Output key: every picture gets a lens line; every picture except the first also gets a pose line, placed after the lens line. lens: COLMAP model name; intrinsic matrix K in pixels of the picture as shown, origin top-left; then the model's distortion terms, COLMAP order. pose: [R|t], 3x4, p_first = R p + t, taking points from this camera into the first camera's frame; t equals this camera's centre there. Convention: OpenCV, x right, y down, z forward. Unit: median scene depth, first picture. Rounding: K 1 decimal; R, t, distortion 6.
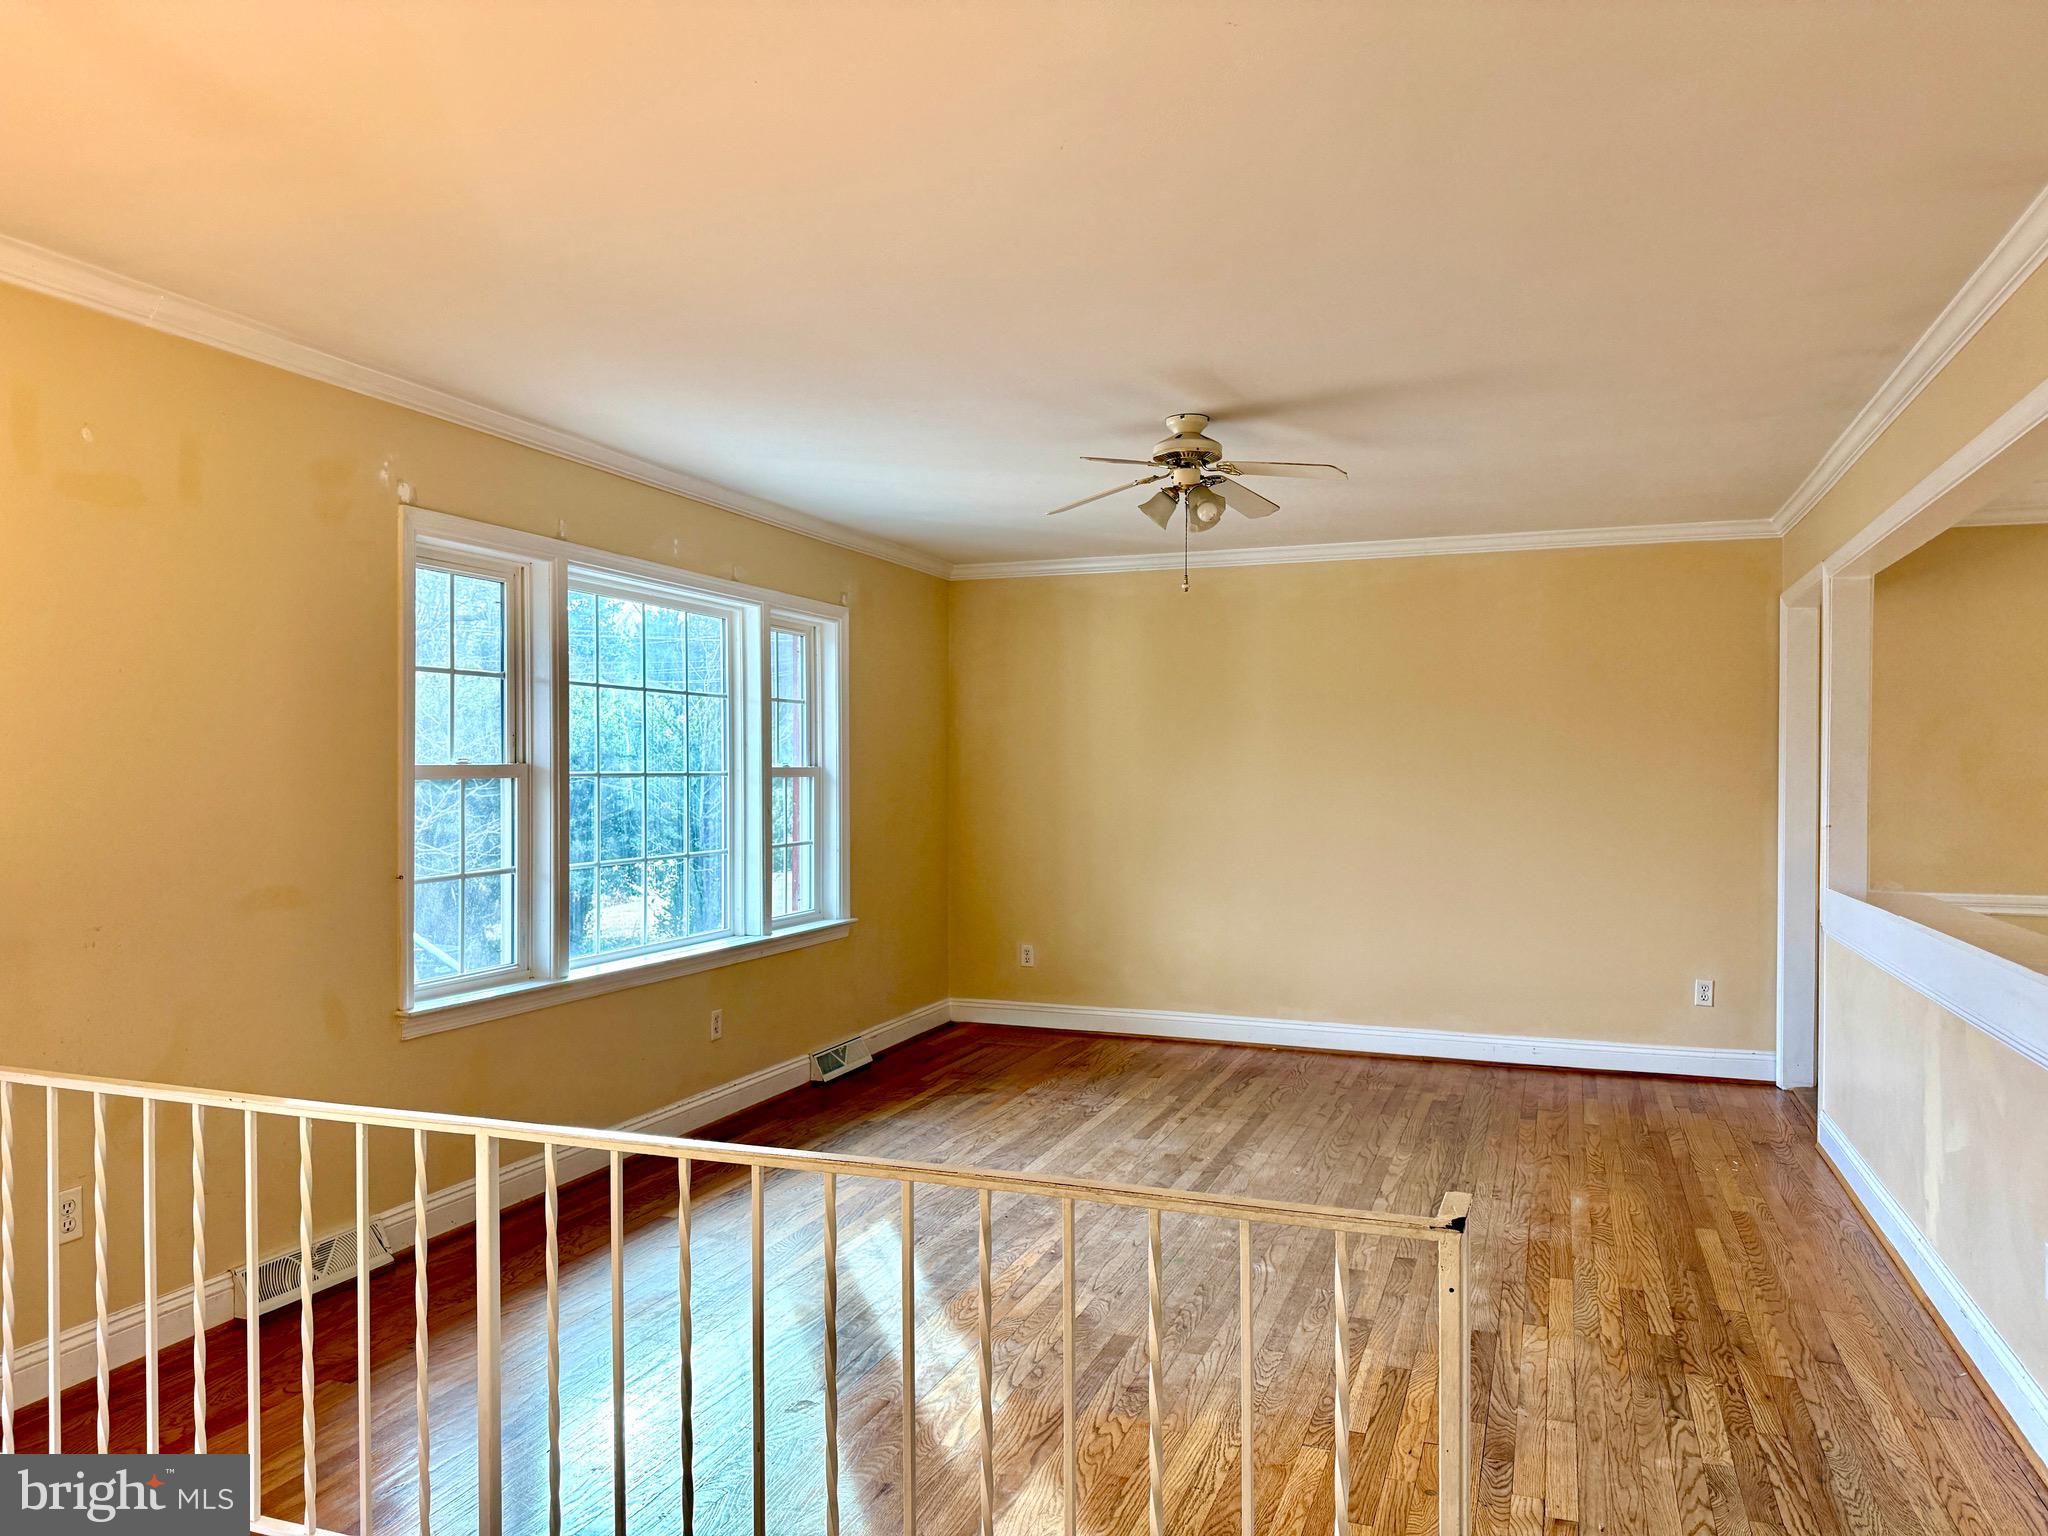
lens RADIAL K [[1506.7, 0, 1024.0], [0, 1506.7, 768.0], [0, 0, 1]] dist [0.113481, -0.168523]
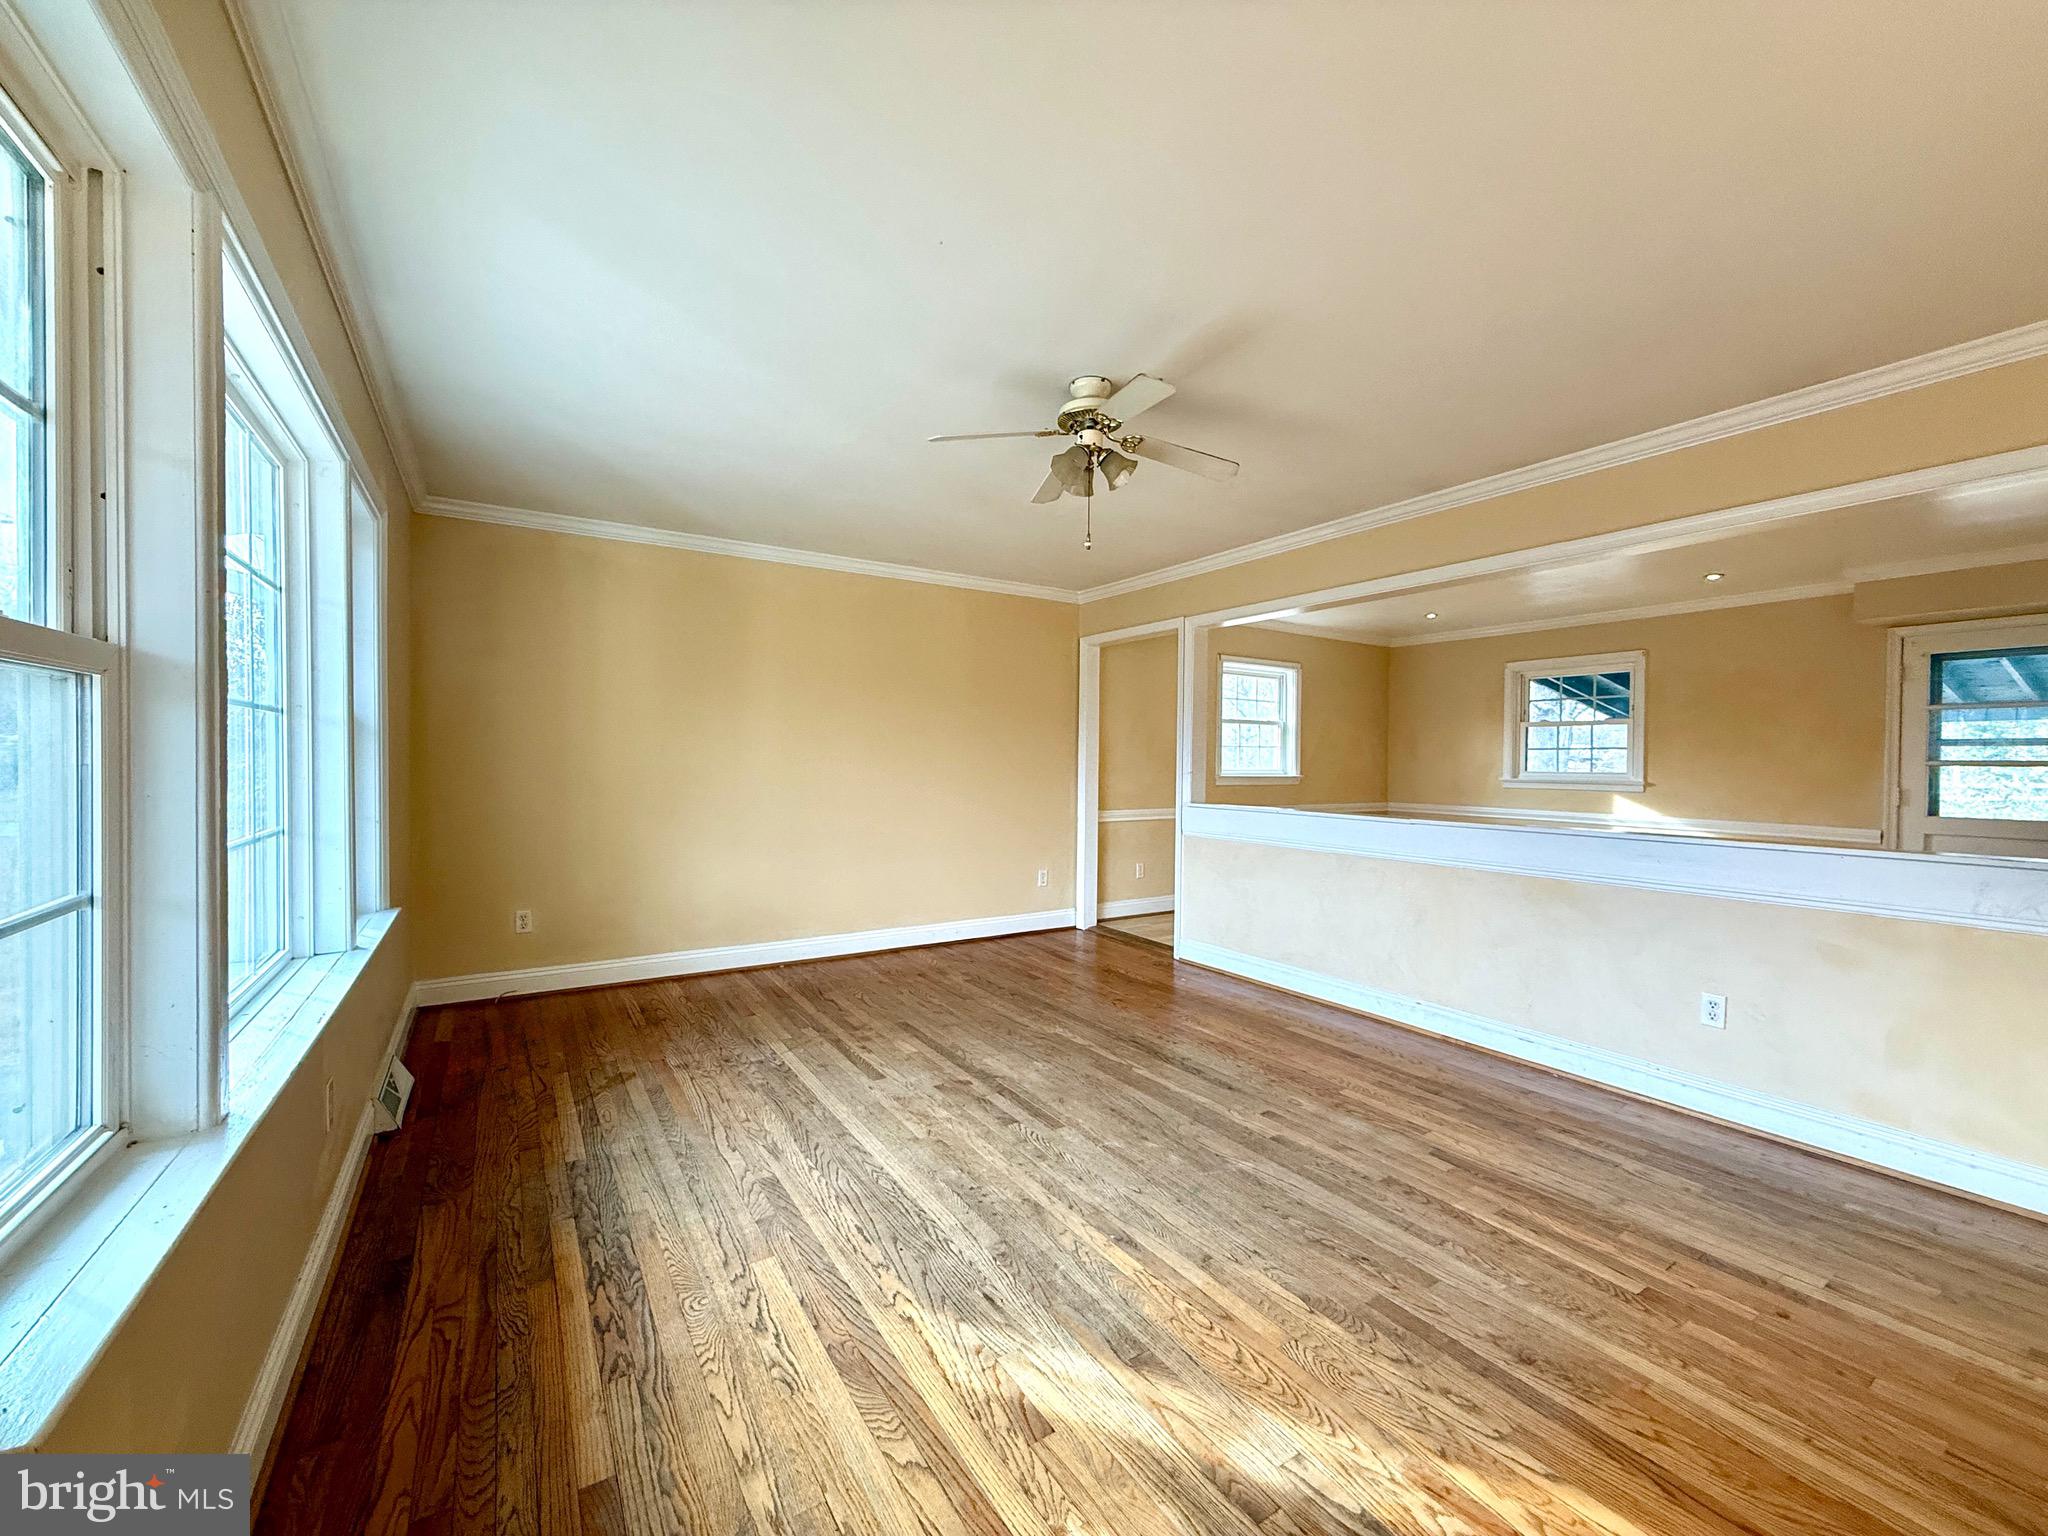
lens RADIAL K [[818.1, 0, 1024.0], [0, 818.1, 768.0], [0, 0, 1]] dist [0.003337, -0.000180]
pose [[0.584146, -0.005272, 0.811632, -0.338869], [-0.012276, 0.999807, 0.015330, 0.018043], [-0.811556, -0.018918, 0.583968, 0.610240]]
